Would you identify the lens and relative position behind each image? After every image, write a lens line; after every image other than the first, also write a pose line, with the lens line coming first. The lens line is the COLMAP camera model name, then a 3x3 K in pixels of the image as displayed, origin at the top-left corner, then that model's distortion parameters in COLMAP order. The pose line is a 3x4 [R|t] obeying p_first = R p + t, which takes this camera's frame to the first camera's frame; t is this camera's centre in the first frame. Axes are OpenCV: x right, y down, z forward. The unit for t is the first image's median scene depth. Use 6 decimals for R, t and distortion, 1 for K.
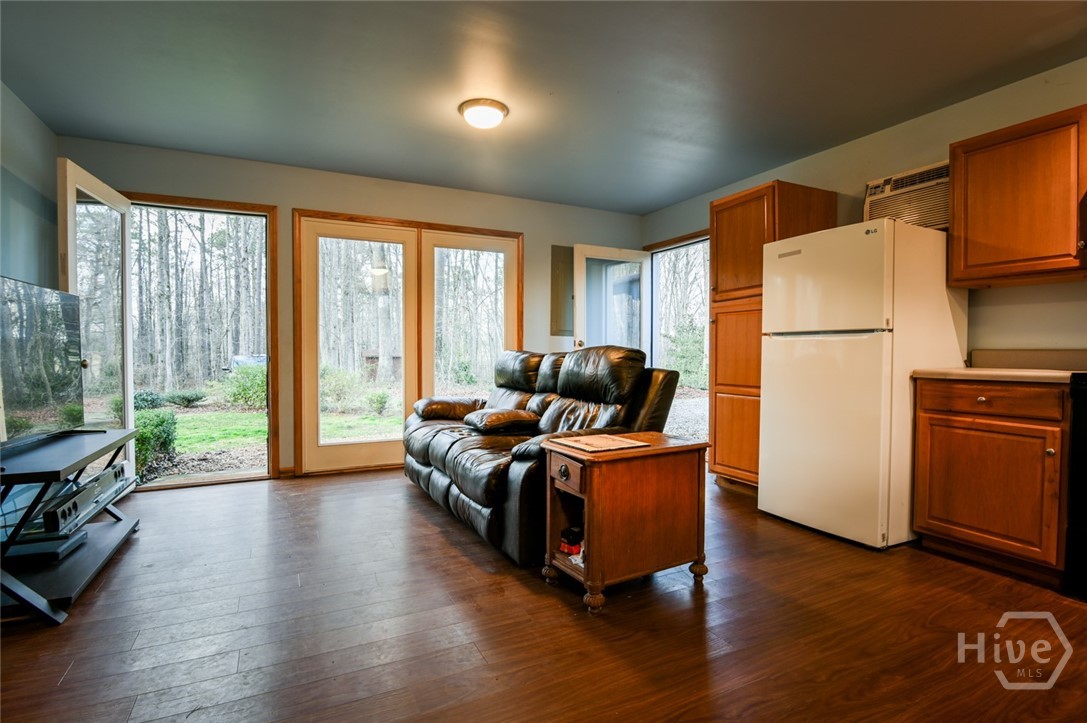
lens RADIAL K [[533.3, 0, 543.7], [0, 533.3, 360.8], [0, 0, 1]] dist [-0.018810, 0.000075]
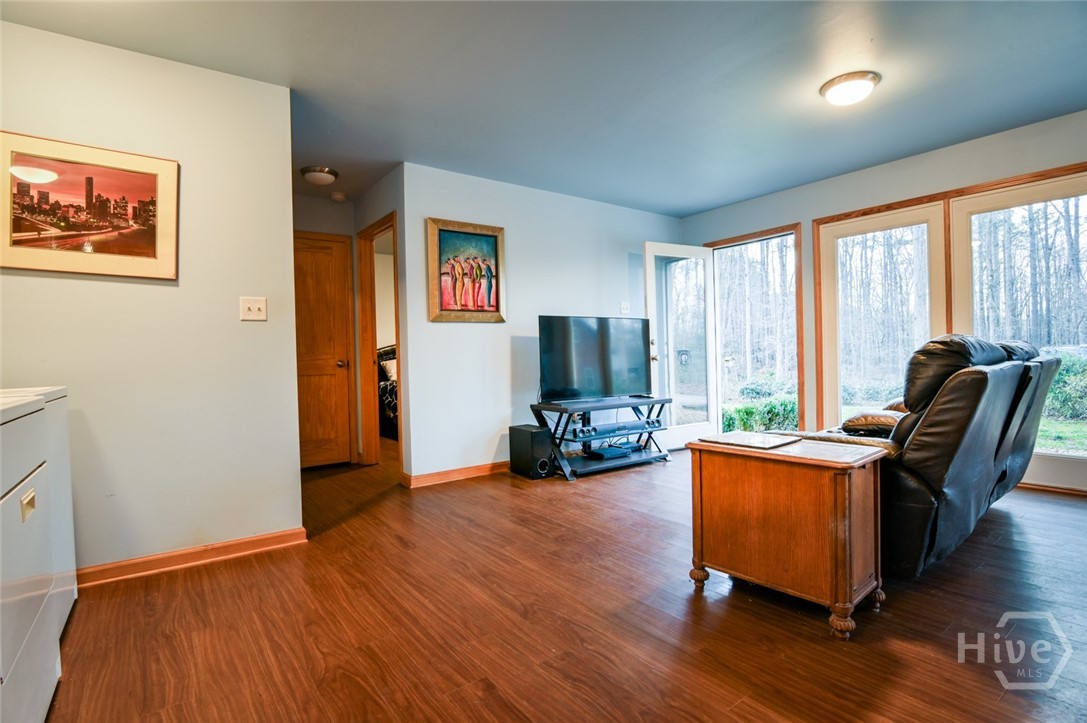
lens RADIAL K [[533.3, 0, 542.7], [0, 533.3, 359.9], [0, 0, 1]] dist [-0.018810, 0.000075]
pose [[0.160276, 0.008211, -0.987038, 0.556481], [0.003628, 0.999954, 0.008908, -0.001770], [0.987066, -0.005009, 0.160239, 0.253176]]
